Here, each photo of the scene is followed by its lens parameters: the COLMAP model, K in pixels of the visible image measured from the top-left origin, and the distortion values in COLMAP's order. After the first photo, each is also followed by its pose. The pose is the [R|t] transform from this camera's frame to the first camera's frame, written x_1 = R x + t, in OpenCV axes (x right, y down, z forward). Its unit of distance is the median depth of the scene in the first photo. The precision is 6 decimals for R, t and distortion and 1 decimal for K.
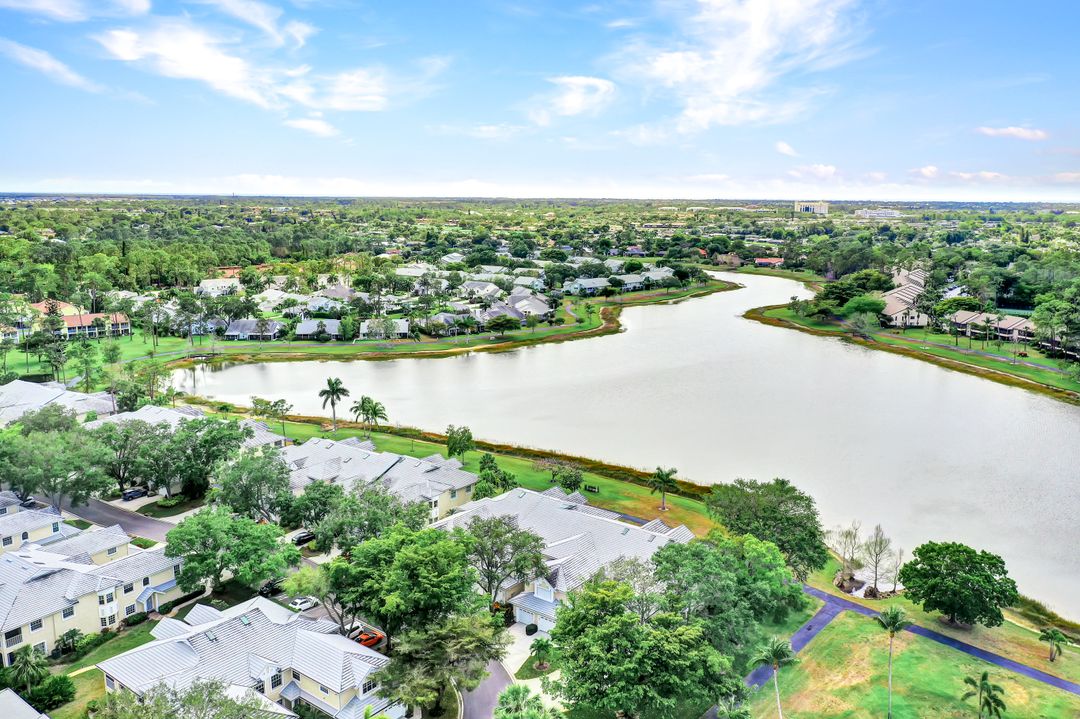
lens RADIAL K [[849.1, 0, 543.7], [0, 849.1, 358.5], [0, 0, 1]] dist [0.001922, -0.002423]
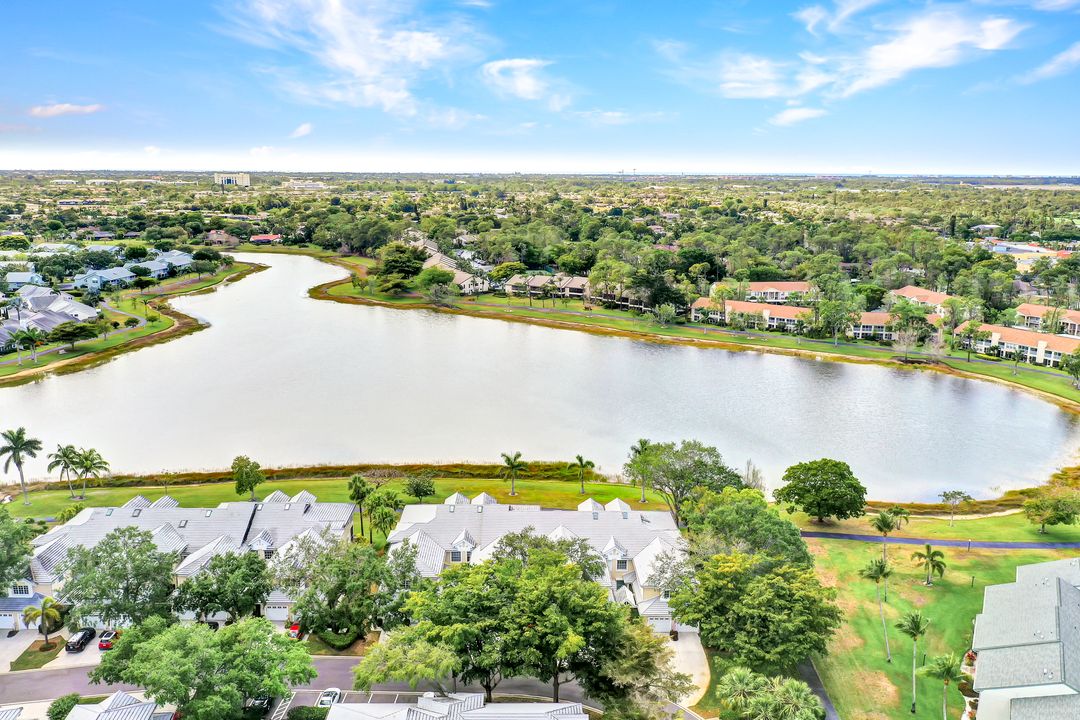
lens RADIAL K [[849.1, 0, 543.7], [0, 849.1, 359.0], [0, 0, 1]] dist [0.001922, -0.002423]
pose [[0.788117, -0.133637, 0.600843, -0.188323], [0.113488, 0.990960, 0.071545, -0.022972], [-0.604973, 0.011803, 0.796159, 0.074744]]
